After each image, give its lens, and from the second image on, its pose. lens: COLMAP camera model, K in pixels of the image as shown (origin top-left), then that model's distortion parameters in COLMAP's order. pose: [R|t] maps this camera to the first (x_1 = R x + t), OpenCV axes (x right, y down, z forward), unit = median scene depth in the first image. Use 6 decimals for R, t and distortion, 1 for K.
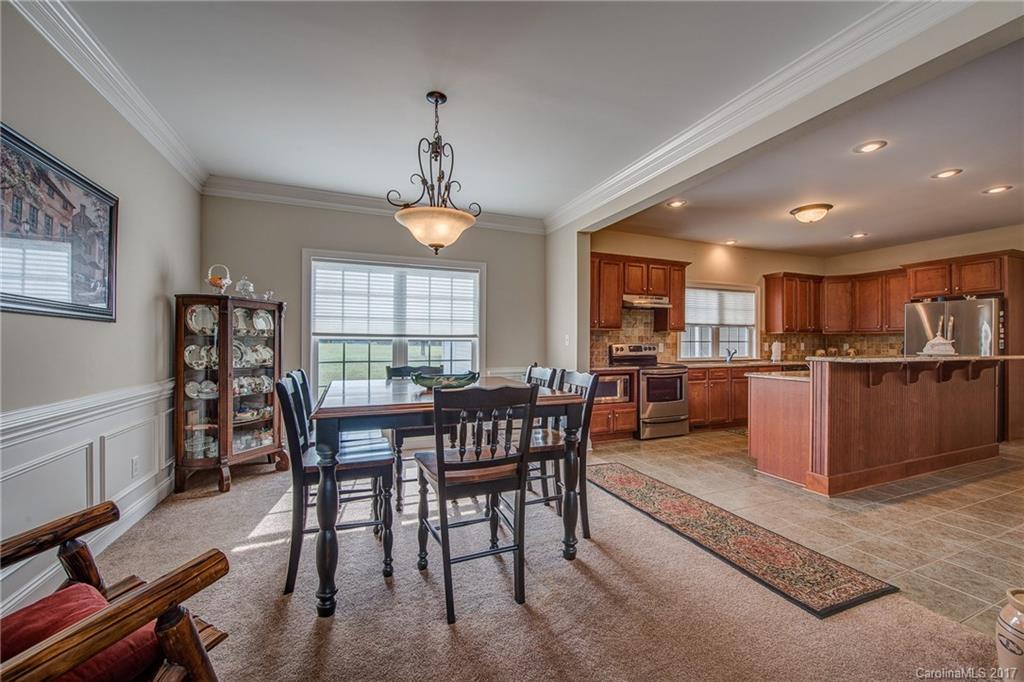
lens RADIAL K [[408.0, 0, 514.0], [0, 408.0, 341.3], [0, 0, 1]] dist [-0.009600, -0.001491]
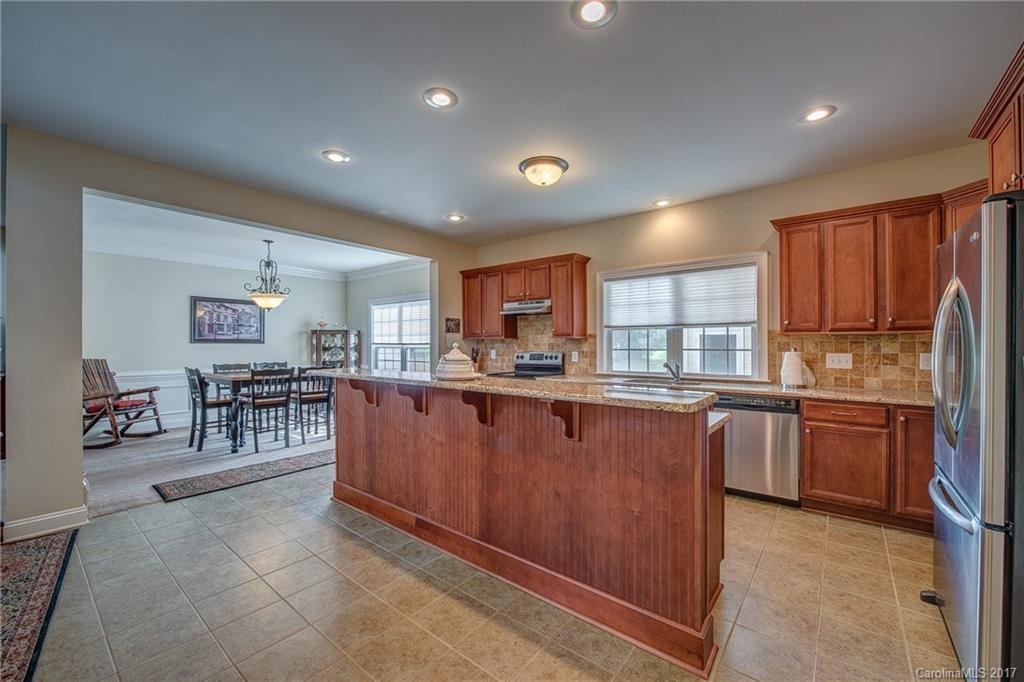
lens RADIAL K [[408.0, 0, 520.7], [0, 408.0, 342.1], [0, 0, 1]] dist [-0.009600, -0.001491]
pose [[0.486726, -0.006088, -0.873533, 1.142953], [0.008855, 0.999959, -0.002035, -0.015475], [0.873510, -0.006745, 0.486760, 0.529067]]
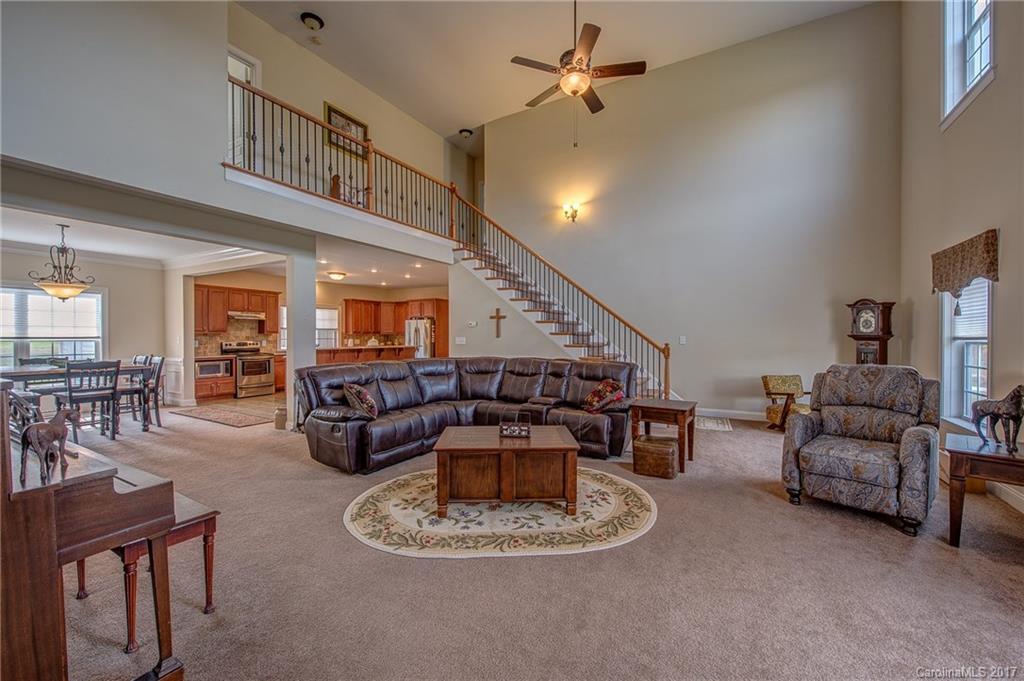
lens RADIAL K [[408.0, 0, 529.4], [0, 408.0, 341.8], [0, 0, 1]] dist [-0.009600, -0.001491]
pose [[0.769611, -0.008406, 0.638458, 0.154665], [-0.005652, 0.999784, 0.019976, -0.030846], [-0.638488, -0.018982, 0.769398, -0.987919]]
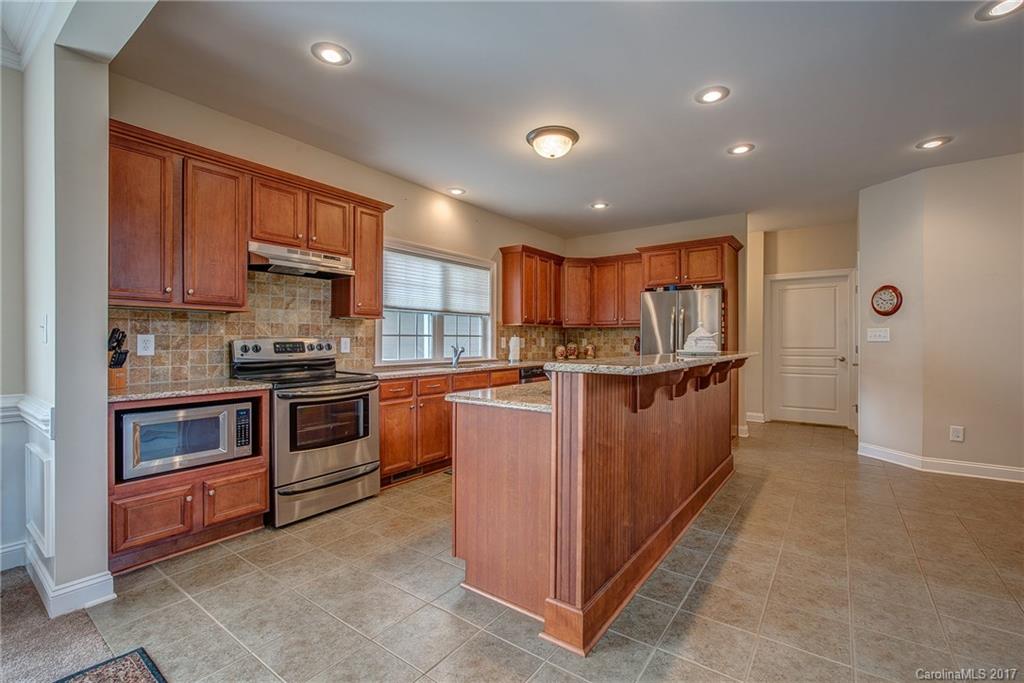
lens RADIAL K [[446.6, 0, 518.8], [0, 446.6, 339.4], [0, 0, 1]] dist [0.007225, -0.000027]
pose [[0.847051, -0.000354, 0.531512, 0.249039], [-0.001515, 0.999994, 0.003080, 0.005304], [-0.531510, -0.003414, 0.847045, 0.342991]]
